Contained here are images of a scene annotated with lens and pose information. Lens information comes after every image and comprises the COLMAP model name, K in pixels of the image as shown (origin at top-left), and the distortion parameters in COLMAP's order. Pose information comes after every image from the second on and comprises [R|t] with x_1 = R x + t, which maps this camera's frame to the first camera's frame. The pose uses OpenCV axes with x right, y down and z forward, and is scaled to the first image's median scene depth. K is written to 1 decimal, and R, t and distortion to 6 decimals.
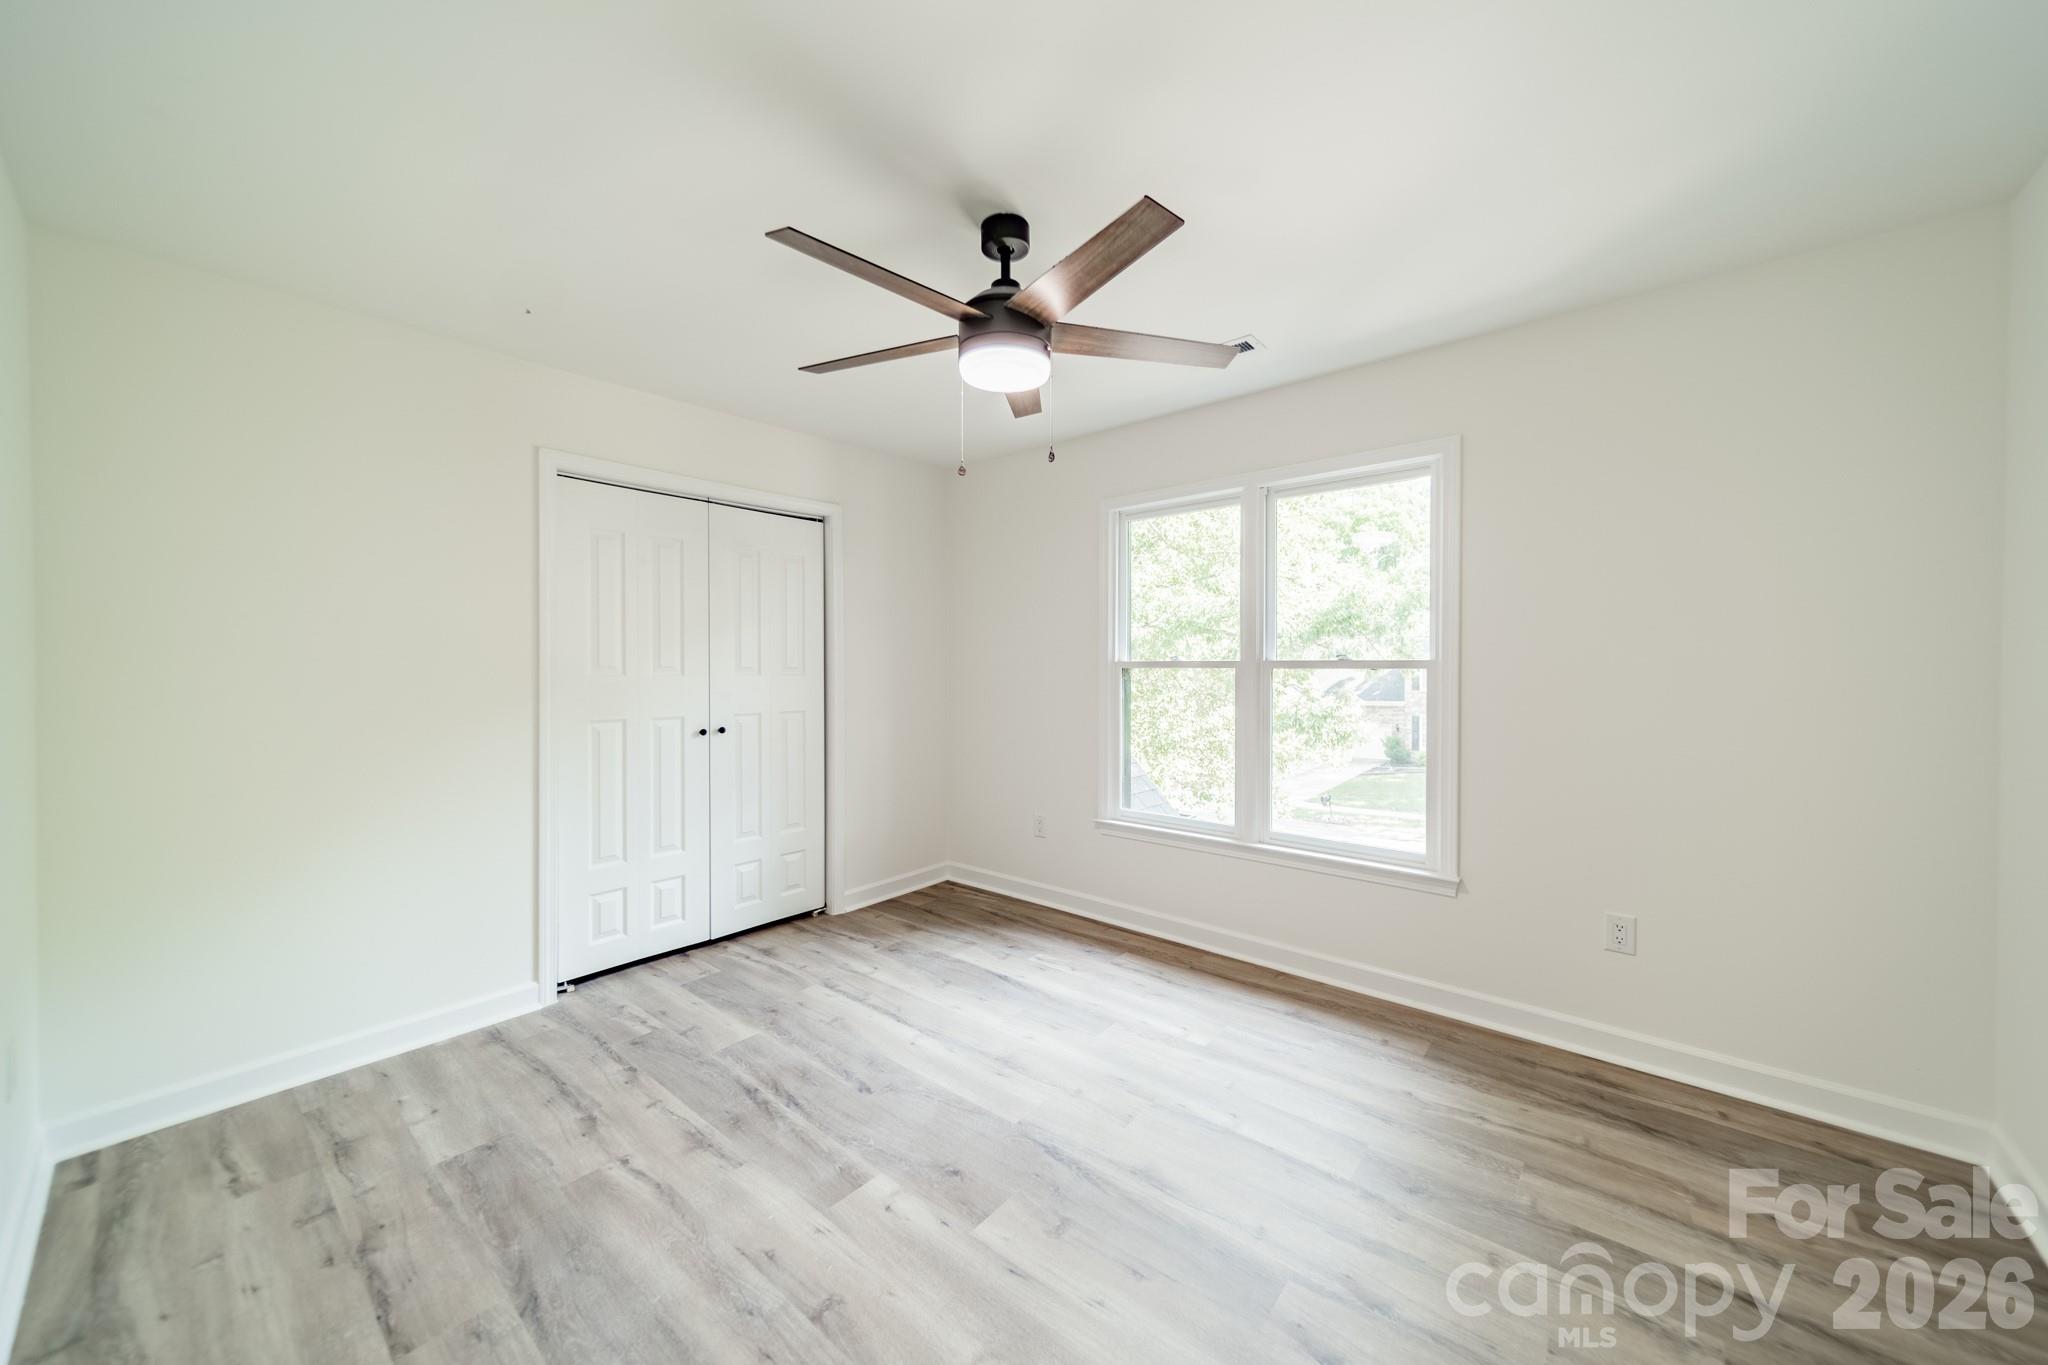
lens RADIAL K [[725.1, 0, 1023.4], [0, 725.1, 677.6], [0, 0, 1]] dist [0.005147, -0.000087]
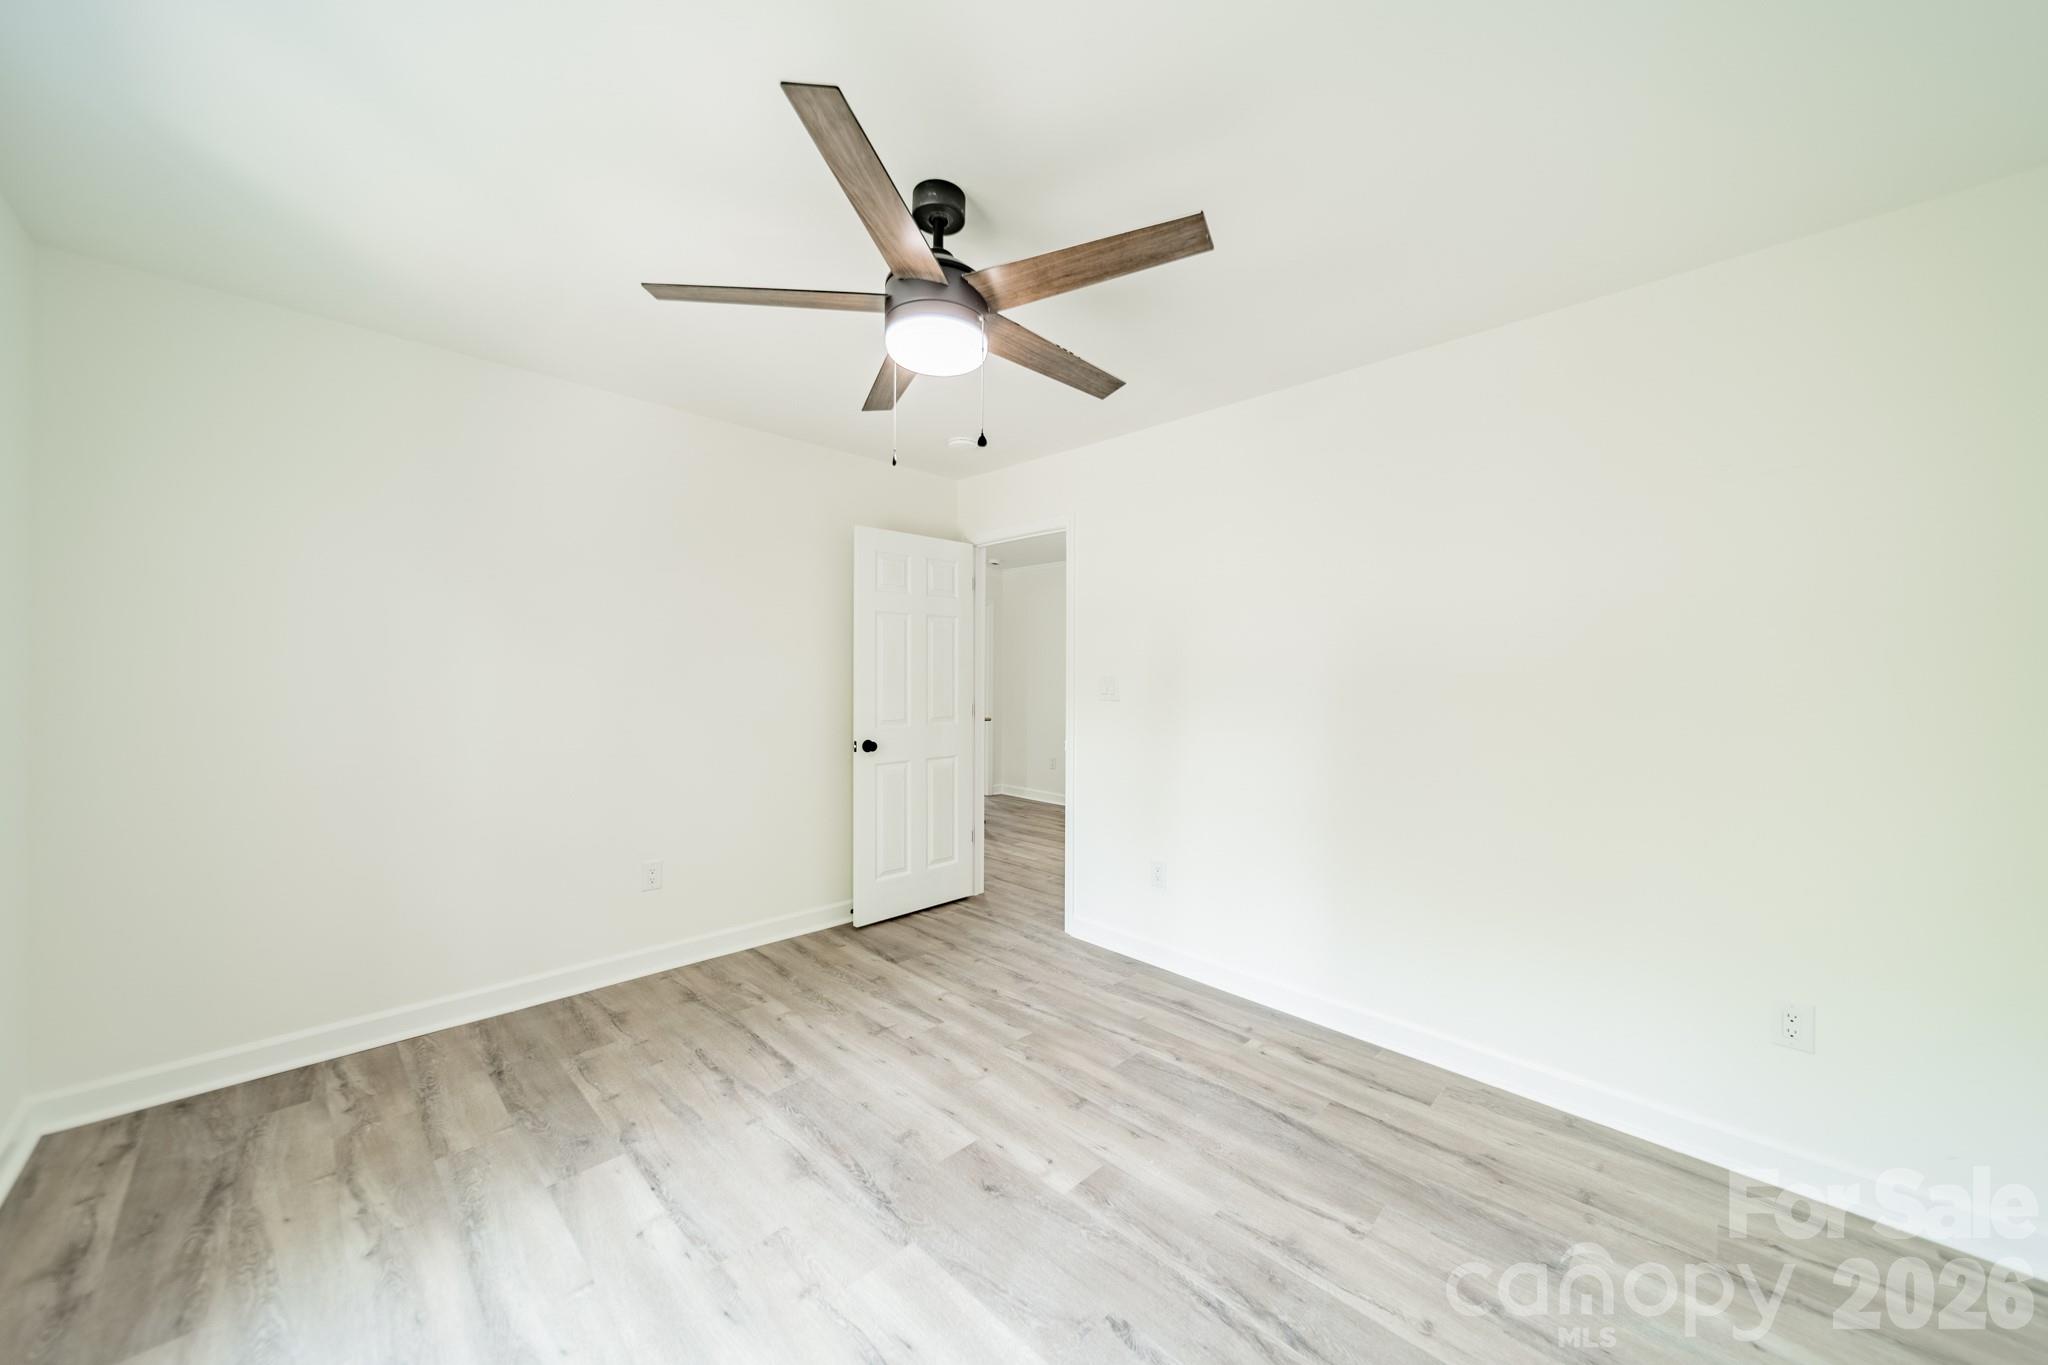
lens RADIAL K [[725.1, 0, 1024.5], [0, 725.1, 677.1], [0, 0, 1]] dist [0.005147, -0.000087]
pose [[-0.996651, -0.005705, 0.081570, -0.220043], [-0.004804, 0.999925, 0.011238, -0.026330], [-0.081628, 0.010808, -0.996604, 1.986797]]
